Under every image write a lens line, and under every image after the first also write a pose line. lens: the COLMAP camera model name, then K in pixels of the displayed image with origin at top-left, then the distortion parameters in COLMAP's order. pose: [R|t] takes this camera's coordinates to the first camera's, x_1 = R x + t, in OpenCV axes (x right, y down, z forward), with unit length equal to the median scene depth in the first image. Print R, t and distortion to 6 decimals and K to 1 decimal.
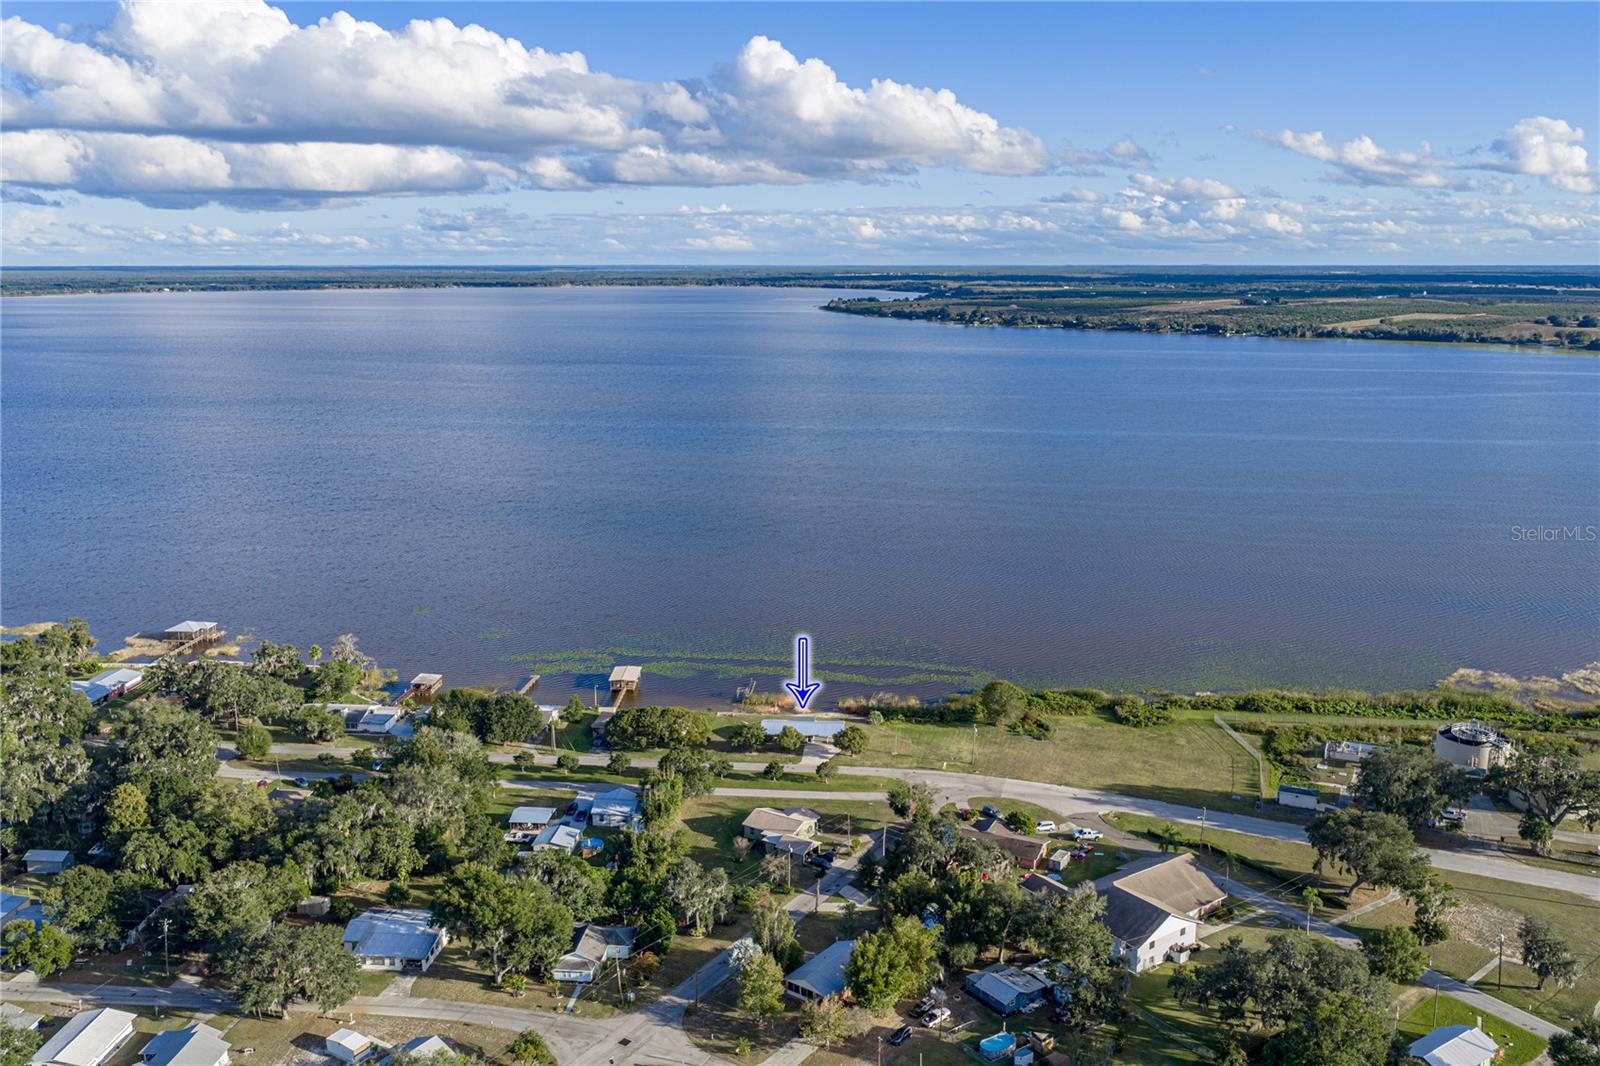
lens RADIAL K [[1341.1, 0, 810.4], [0, 1341.1, 538.4], [0, 0, 1]] dist [0.005778, -0.010015]
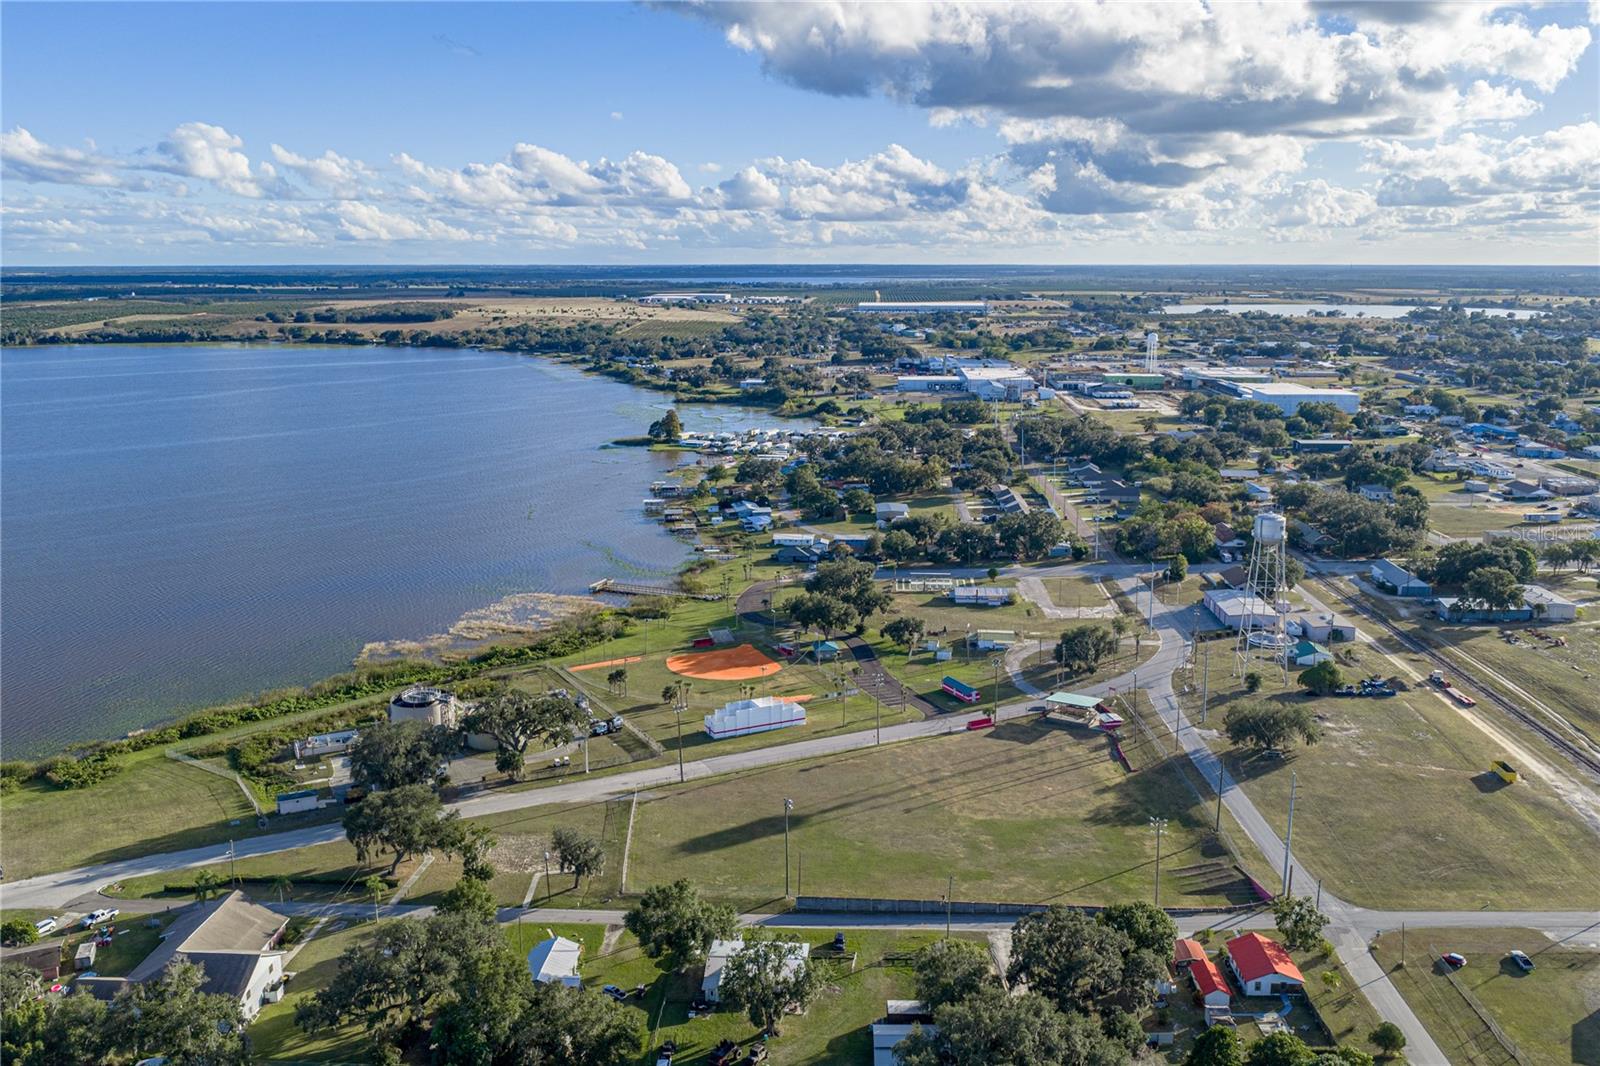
lens RADIAL K [[1341.1, 0, 803.8], [0, 1341.1, 537.4], [0, 0, 1]] dist [0.005778, -0.010015]
pose [[0.613579, -0.160696, 0.773109, -0.123372], [0.161675, 0.983898, 0.076197, -0.012413], [-0.772905, 0.078240, 0.629680, 0.063120]]
